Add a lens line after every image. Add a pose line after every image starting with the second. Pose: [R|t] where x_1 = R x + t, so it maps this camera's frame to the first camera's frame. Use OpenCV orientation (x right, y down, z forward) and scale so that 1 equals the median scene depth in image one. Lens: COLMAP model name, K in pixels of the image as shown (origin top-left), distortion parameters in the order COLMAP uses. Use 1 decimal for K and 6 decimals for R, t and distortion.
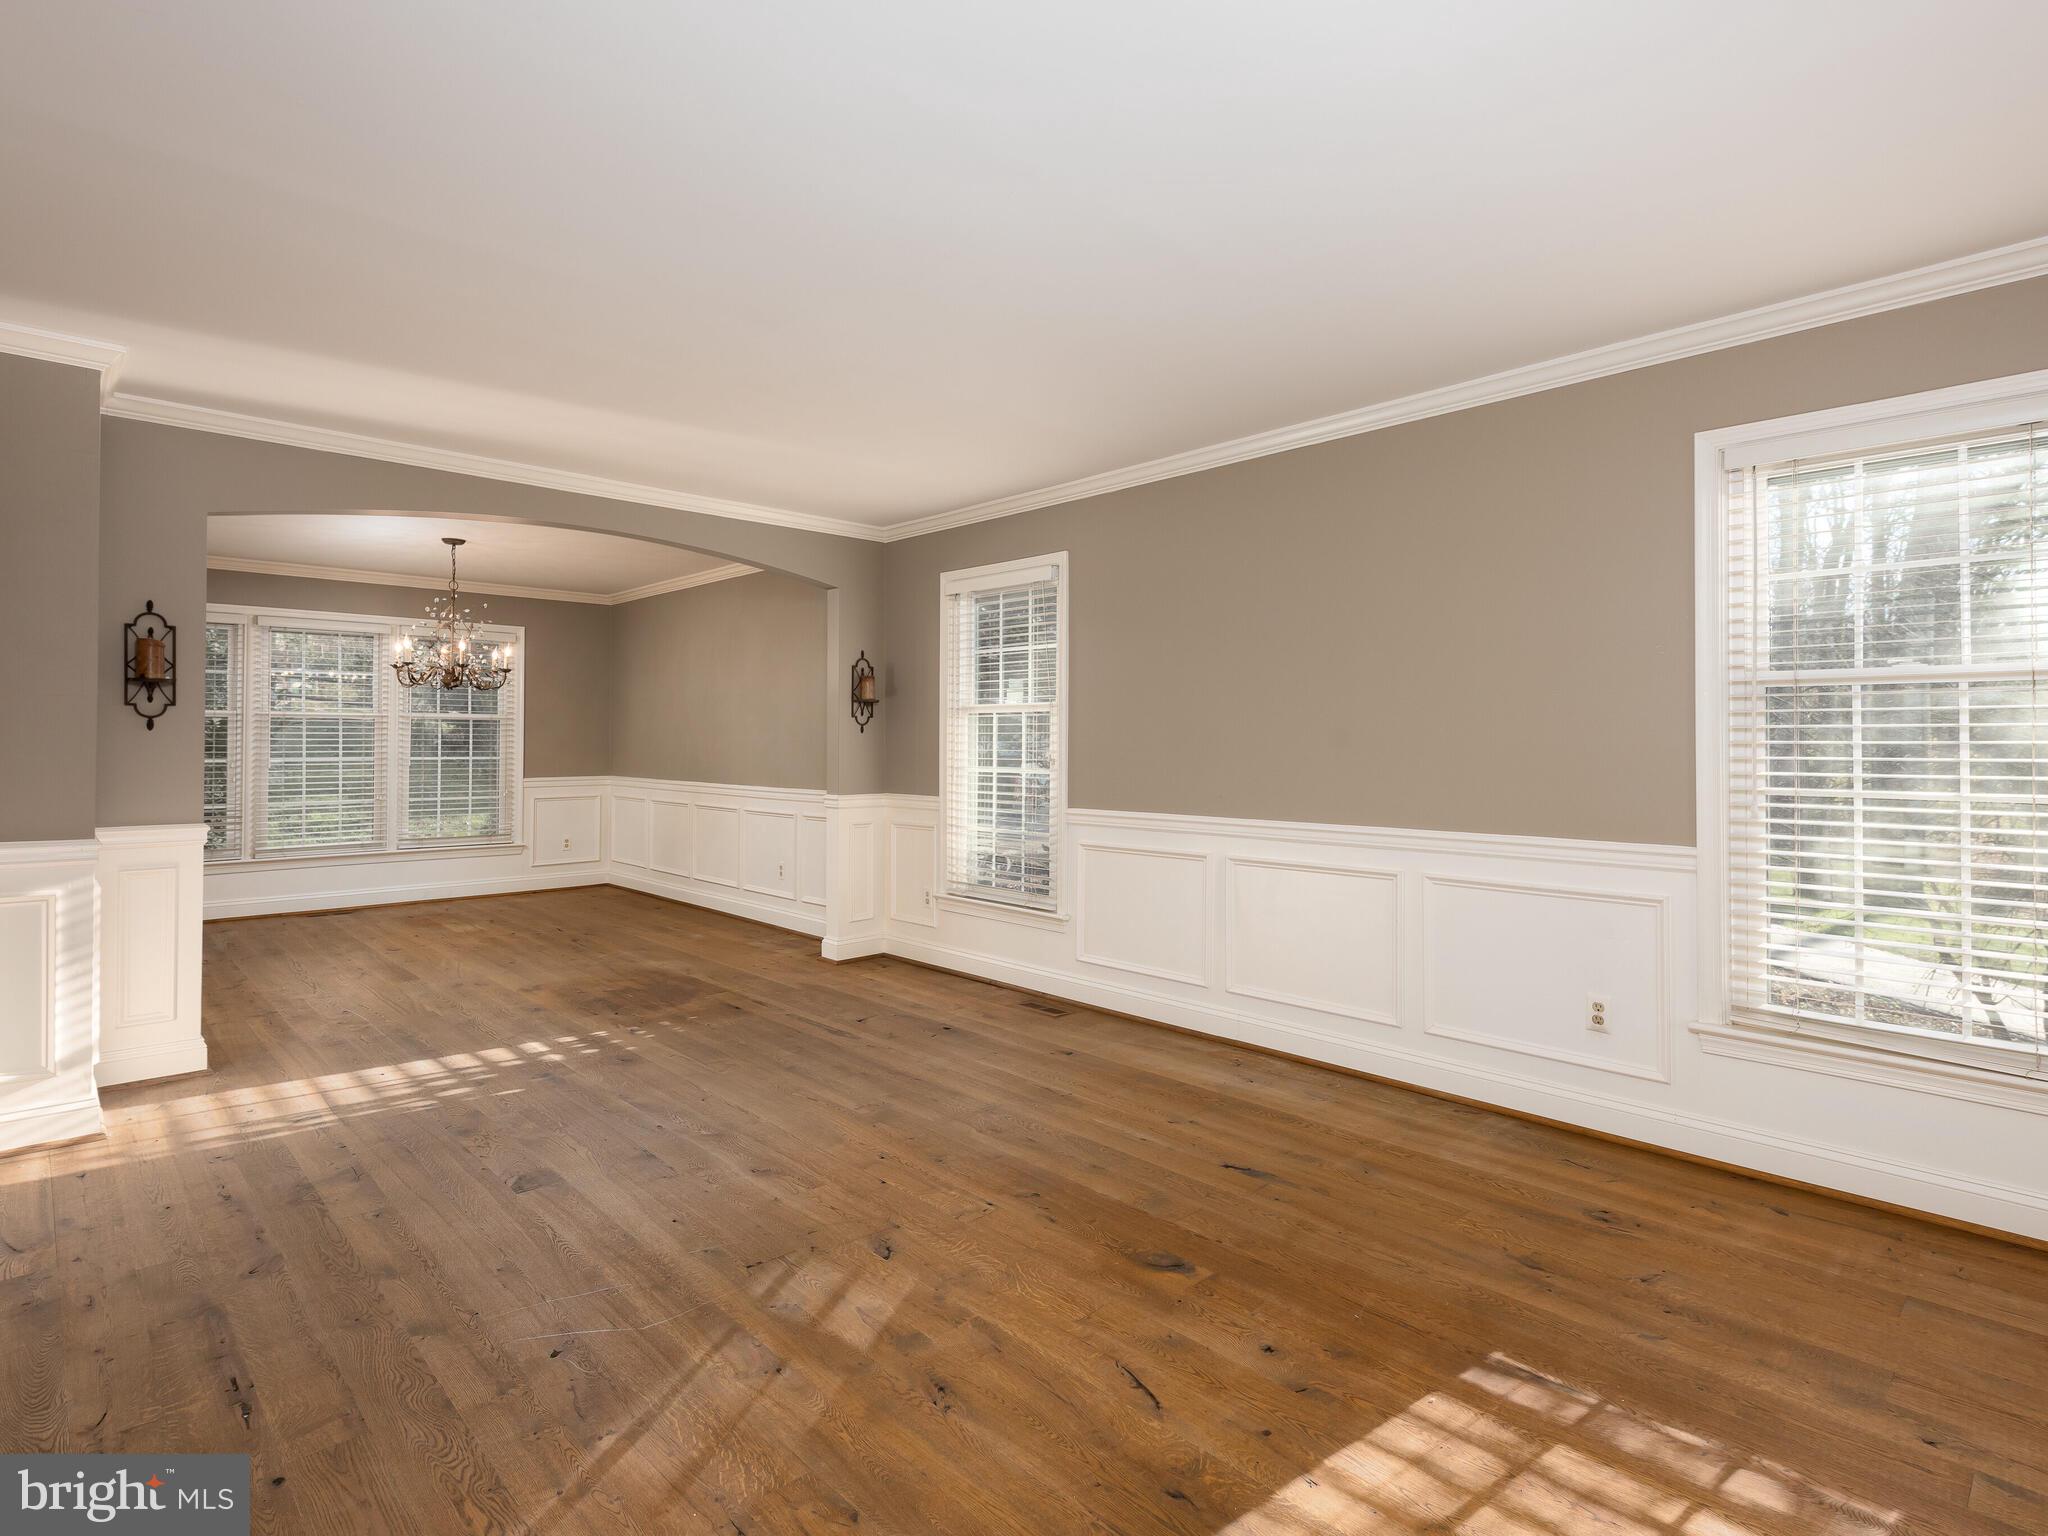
lens RADIAL K [[1060.7, 0, 1037.2], [0, 1060.7, 735.1], [0, 0, 1]] dist [0.001379, -0.000752]
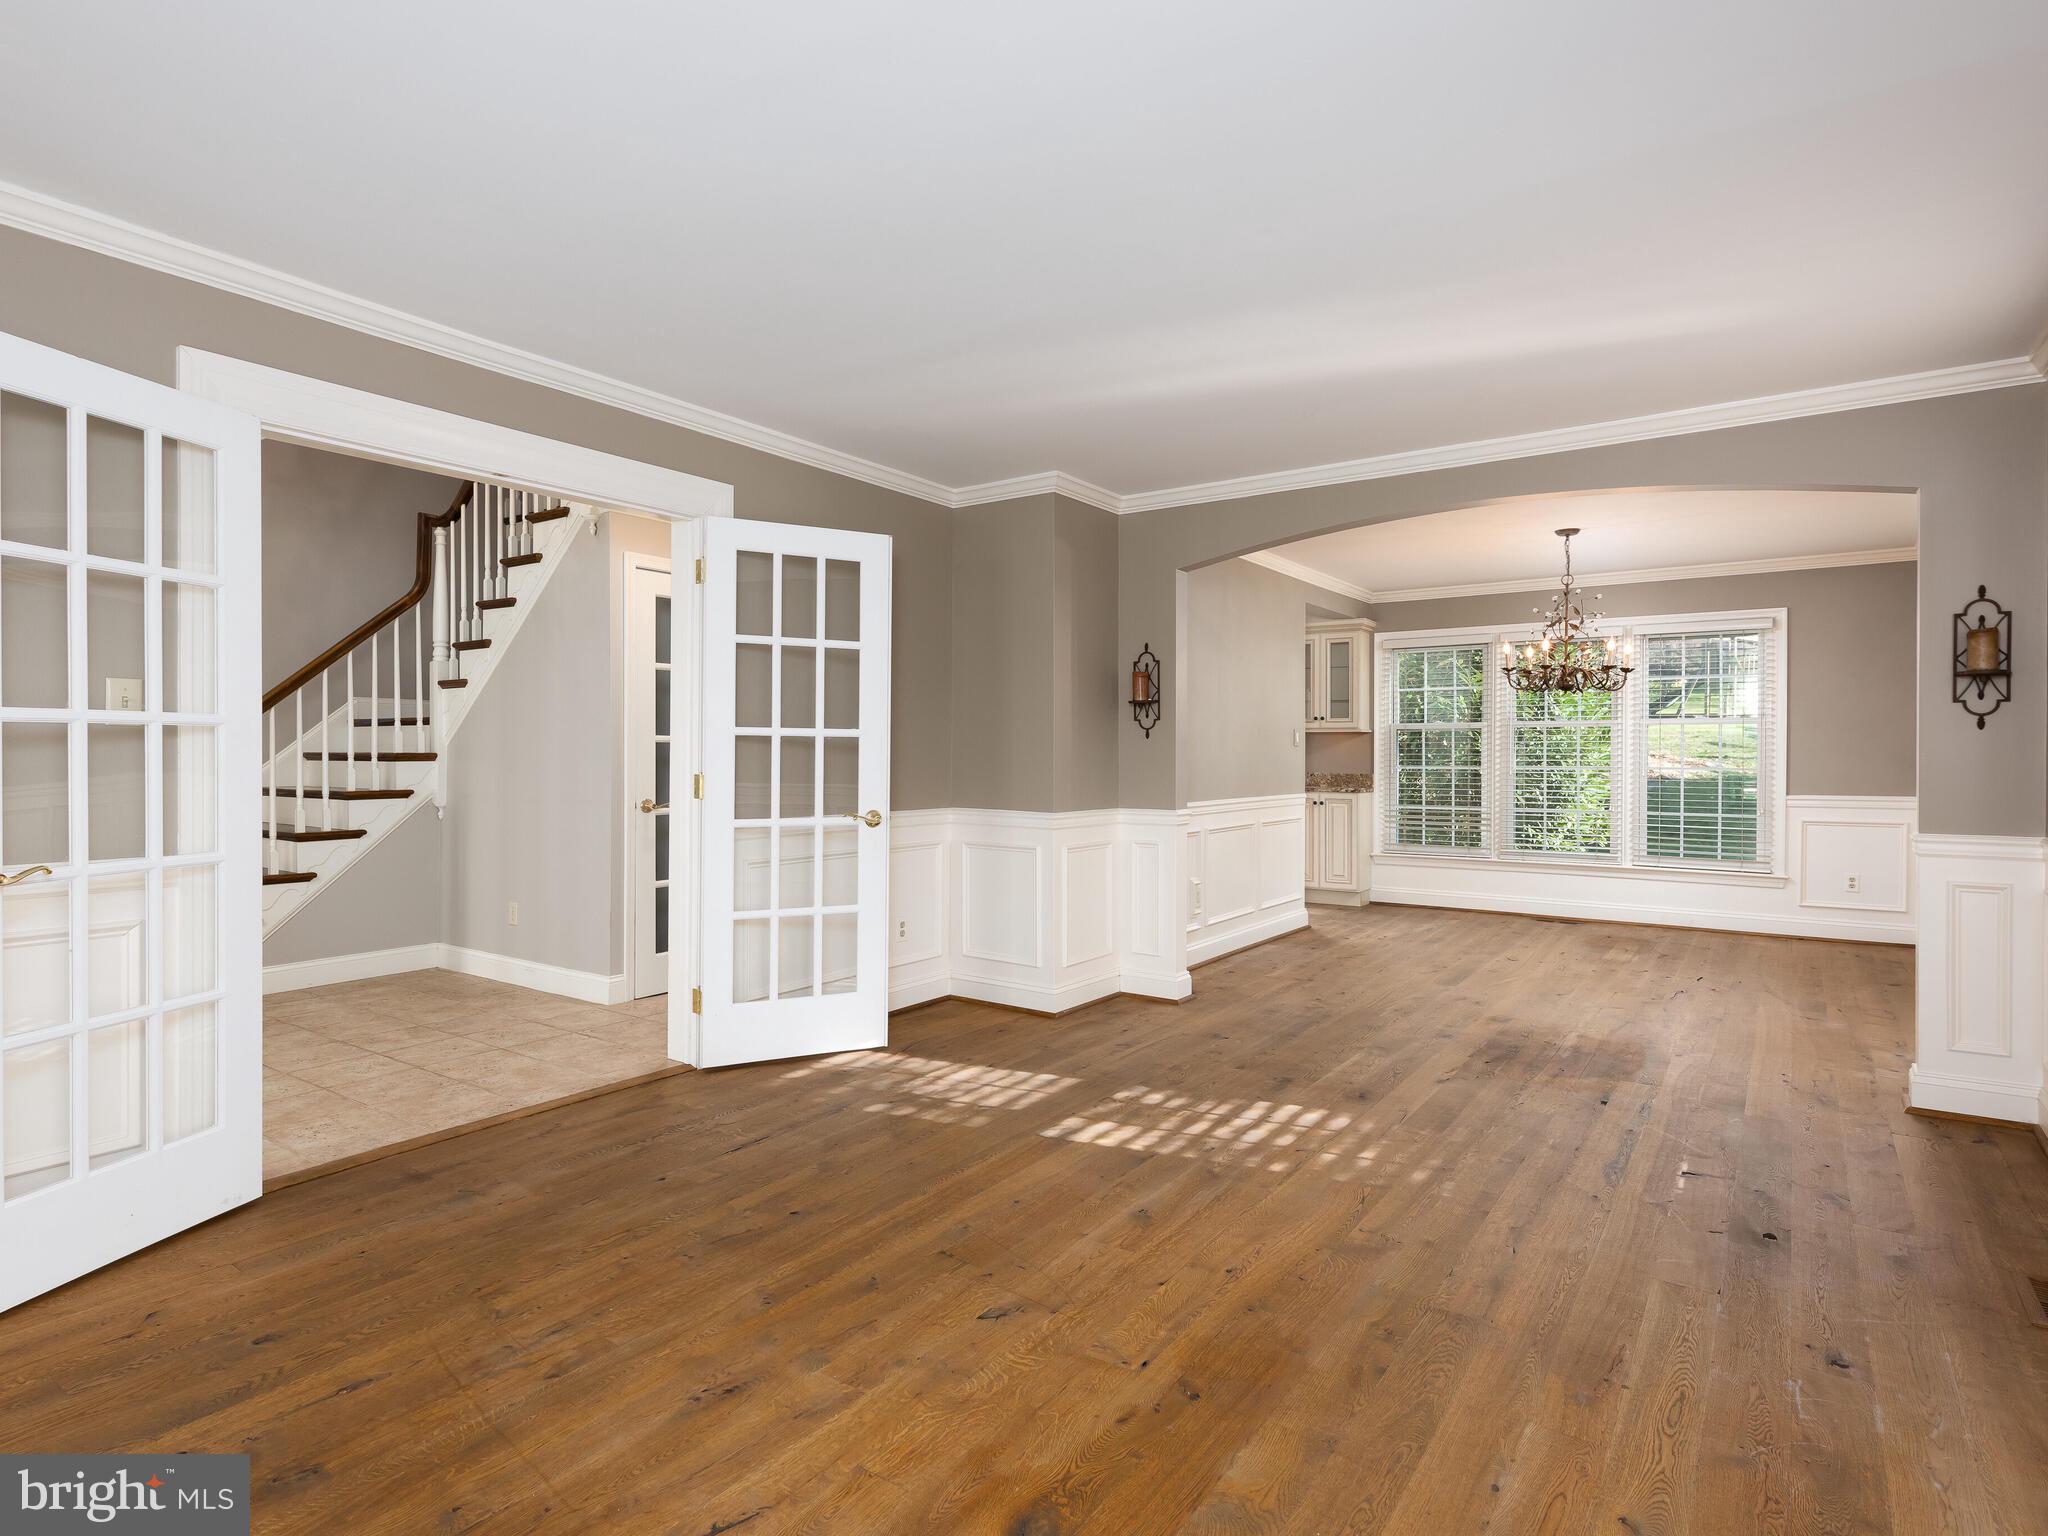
lens RADIAL K [[1098.0, 0, 1006.9], [0, 1098.0, 768.5], [0, 0, 1]] dist [0.003372, 0.000423]
pose [[0.175949, 0.011915, -0.984327, 0.510674], [0.005165, 0.999902, 0.013027, 0.013636], [0.984386, -0.007376, 0.175870, 0.577041]]
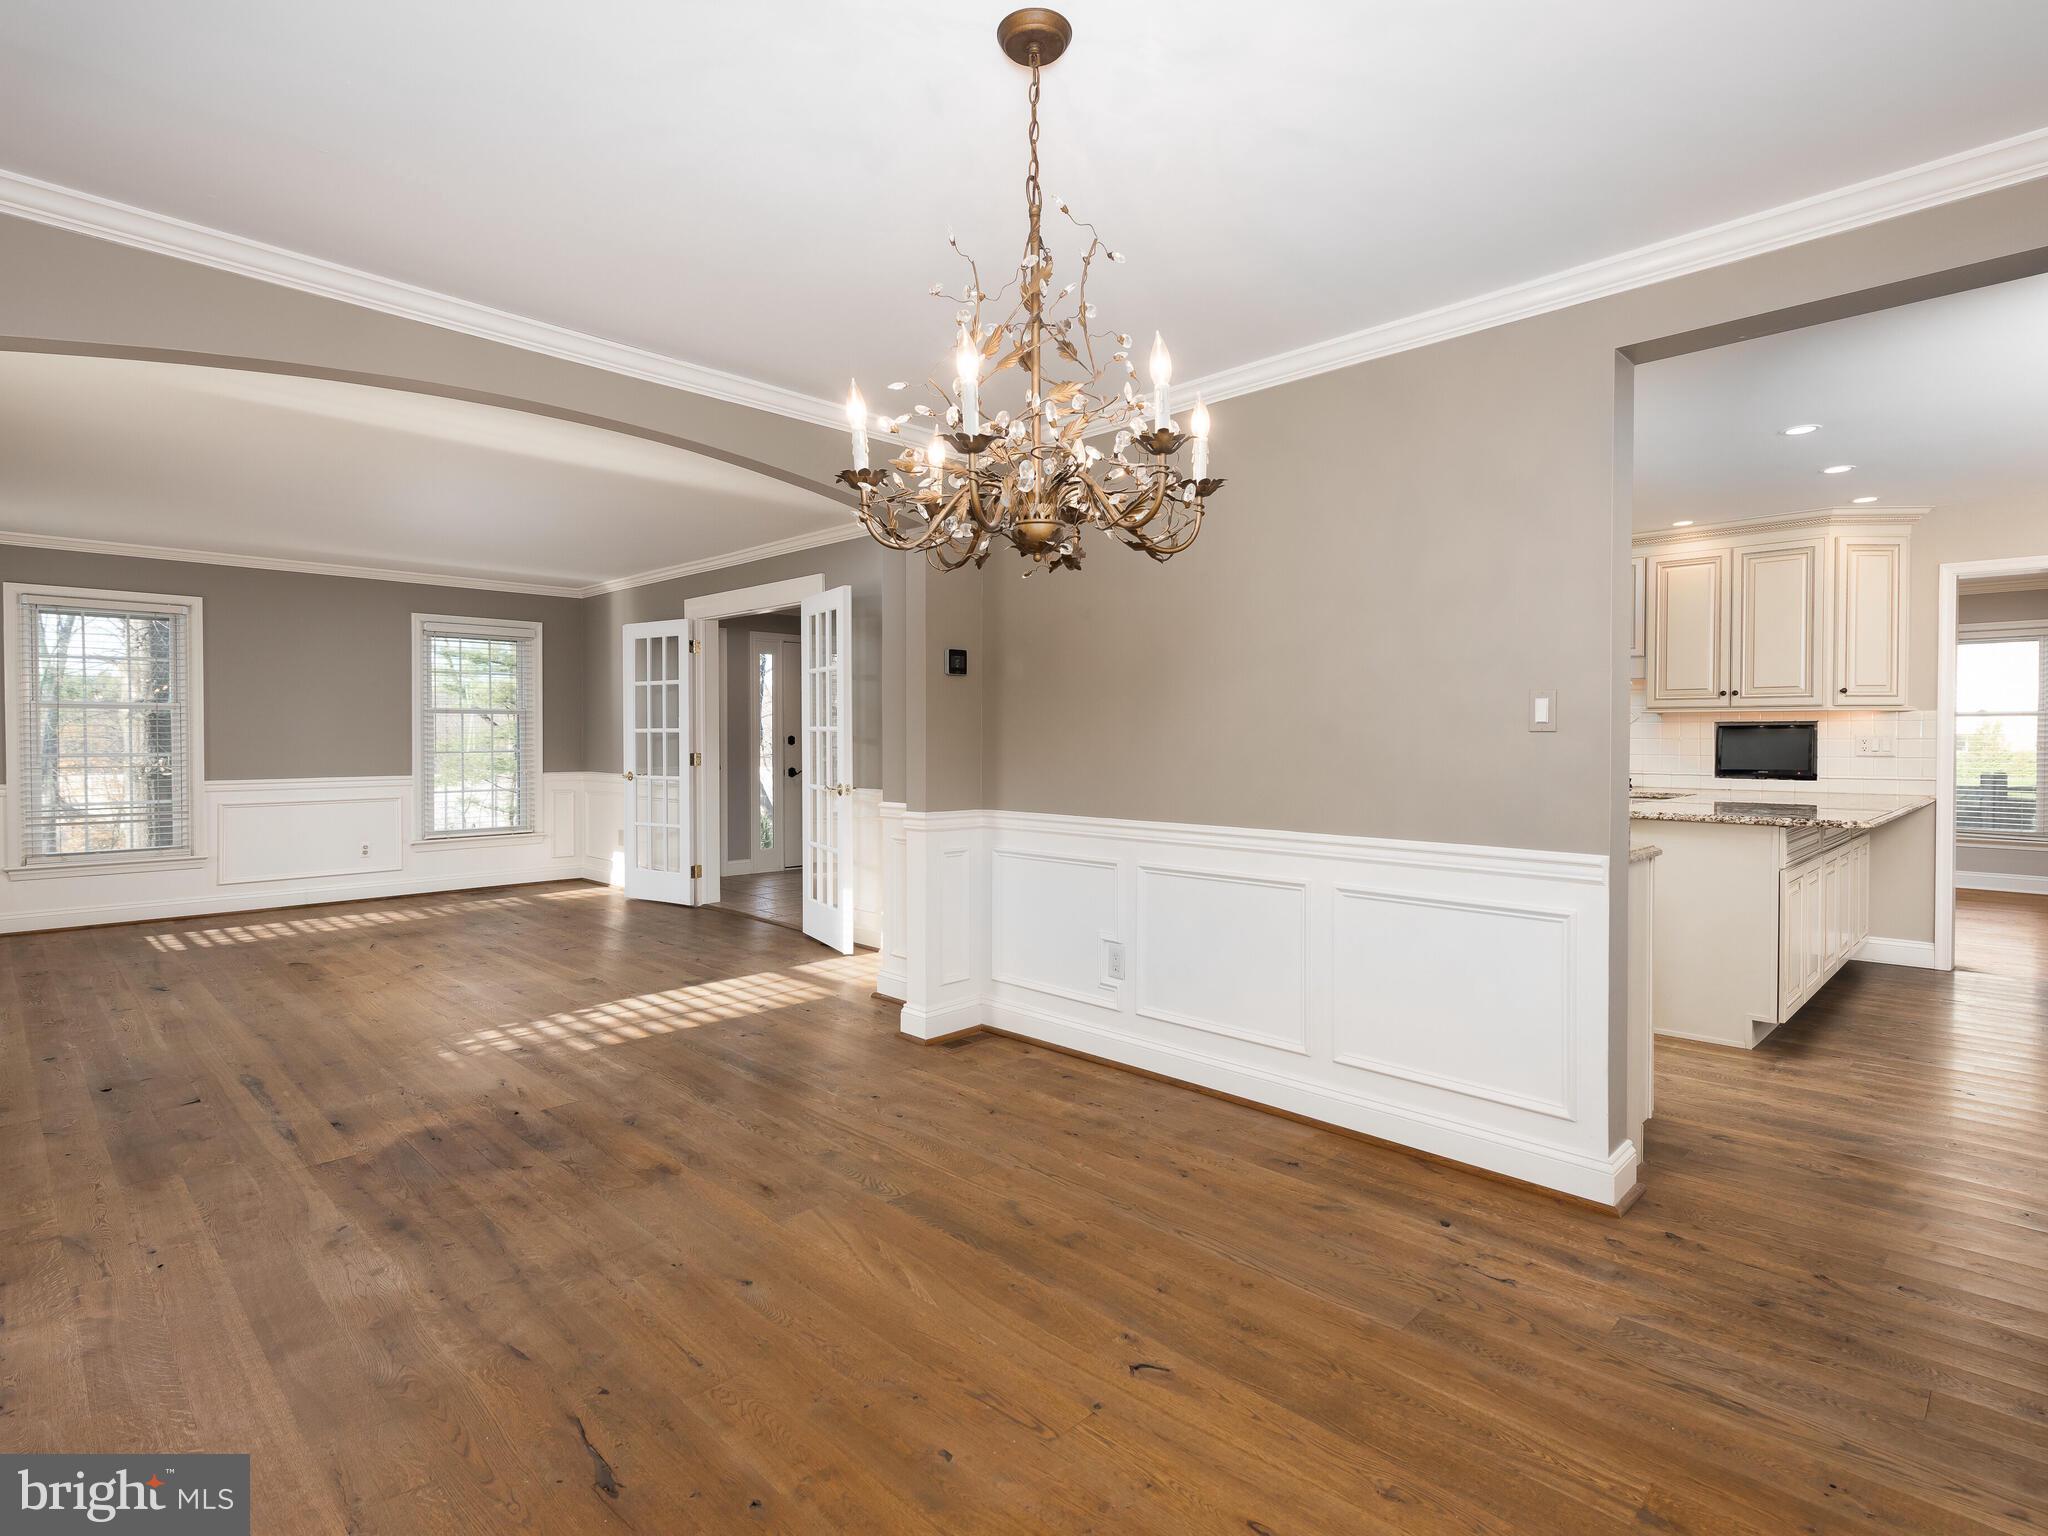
lens RADIAL K [[1060.7, 0, 1037.2], [0, 1060.7, 735.1], [0, 0, 1]] dist [0.001379, -0.000752]
pose [[-0.999760, -0.005372, -0.021232, -0.924462], [-0.005183, 0.999947, -0.008937, 0.013084], [0.021279, -0.008825, -0.999735, 2.173259]]
